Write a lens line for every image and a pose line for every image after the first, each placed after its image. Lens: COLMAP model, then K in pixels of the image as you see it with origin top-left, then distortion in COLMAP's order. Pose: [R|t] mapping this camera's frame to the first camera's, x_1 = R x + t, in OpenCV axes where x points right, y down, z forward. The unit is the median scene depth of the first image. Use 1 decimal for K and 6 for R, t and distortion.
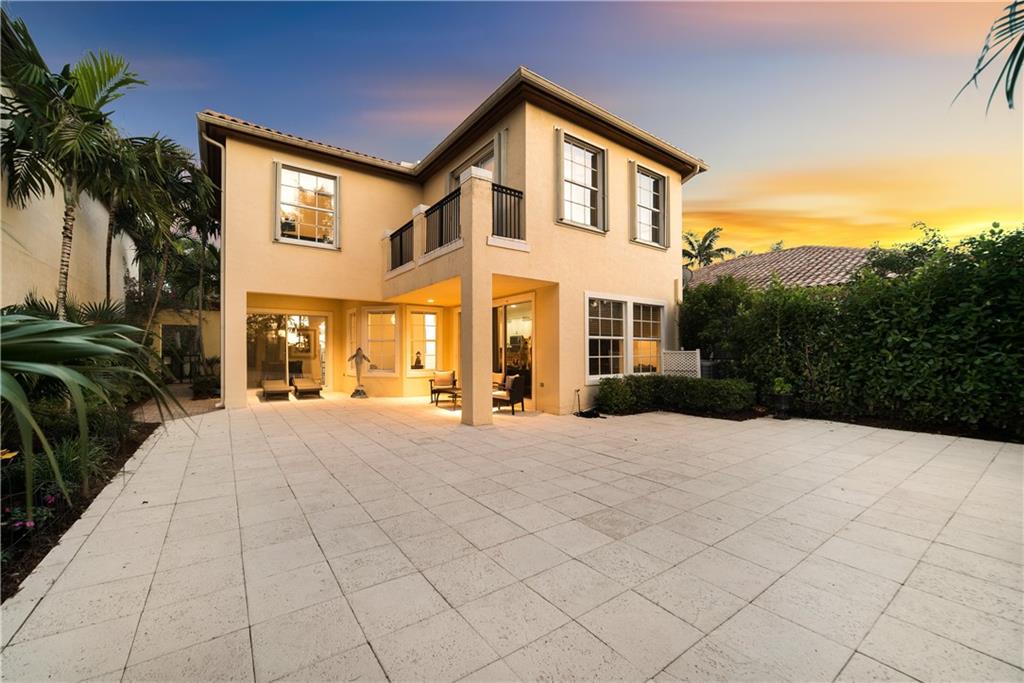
lens RADIAL K [[402.0, 0, 508.0], [0, 402.0, 344.9], [0, 0, 1]] dist [-0.001355, 0.000058]
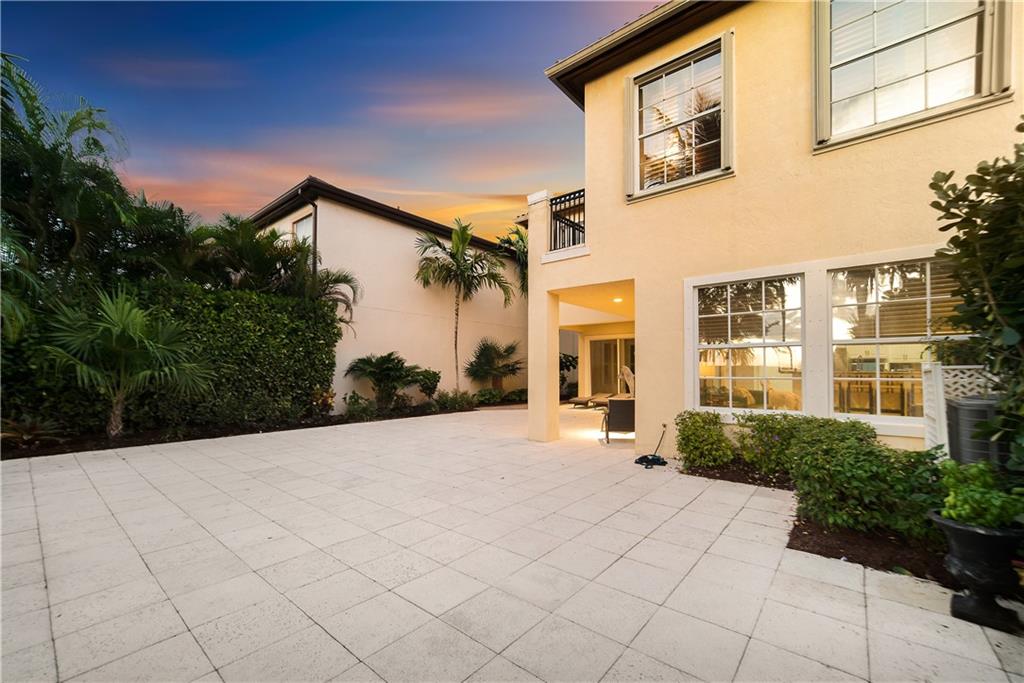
lens RADIAL K [[416.5, 0, 513.7], [0, 416.5, 359.4], [0, 0, 1]] dist [-0.001767, 0.000176]
pose [[0.253561, -0.025961, -0.966971, 0.778288], [0.017137, 0.999603, -0.022344, 0.010359], [0.967168, -0.010905, 0.253905, 0.550817]]
